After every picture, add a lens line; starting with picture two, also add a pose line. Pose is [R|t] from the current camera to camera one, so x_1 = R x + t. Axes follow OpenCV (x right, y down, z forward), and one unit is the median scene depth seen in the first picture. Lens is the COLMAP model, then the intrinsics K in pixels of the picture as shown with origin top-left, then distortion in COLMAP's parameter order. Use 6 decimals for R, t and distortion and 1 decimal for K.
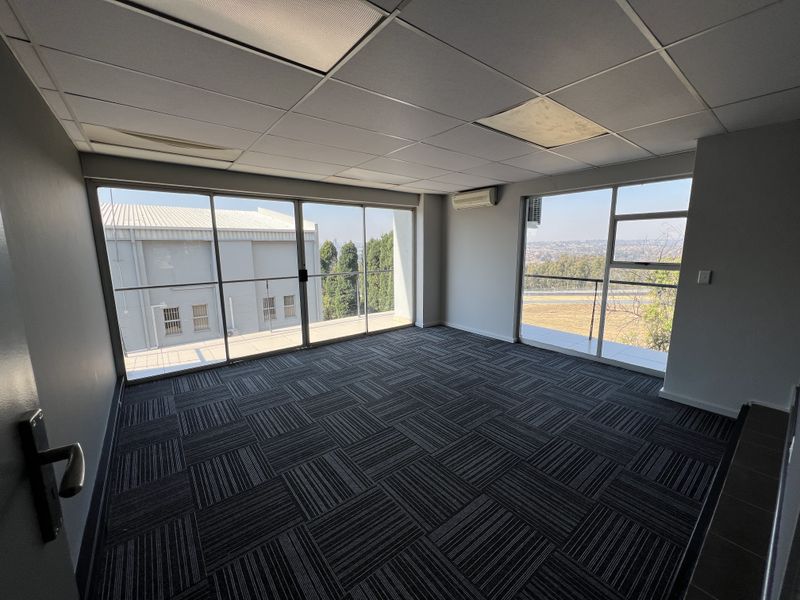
lens RADIAL K [[319.9, 0, 403.3], [0, 319.9, 295.6], [0, 0, 1]] dist [0.001624, -0.000284]
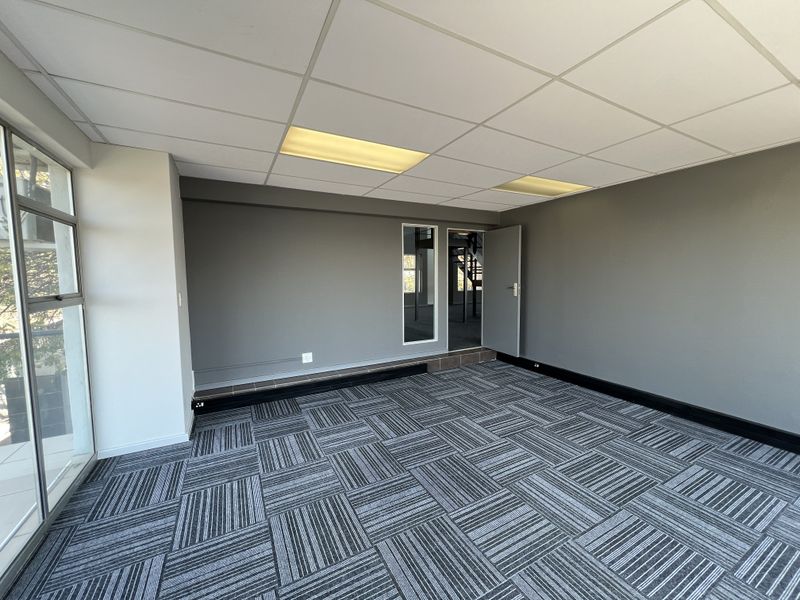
lens RADIAL K [[319.9, 0, 397.5], [0, 319.9, 302.7], [0, 0, 1]] dist [0.001624, -0.000284]
pose [[-0.981296, -0.001081, 0.192502, 0.069464], [0.044592, 0.971510, 0.232768, -0.192964], [-0.187269, 0.236998, -0.953290, 1.413745]]
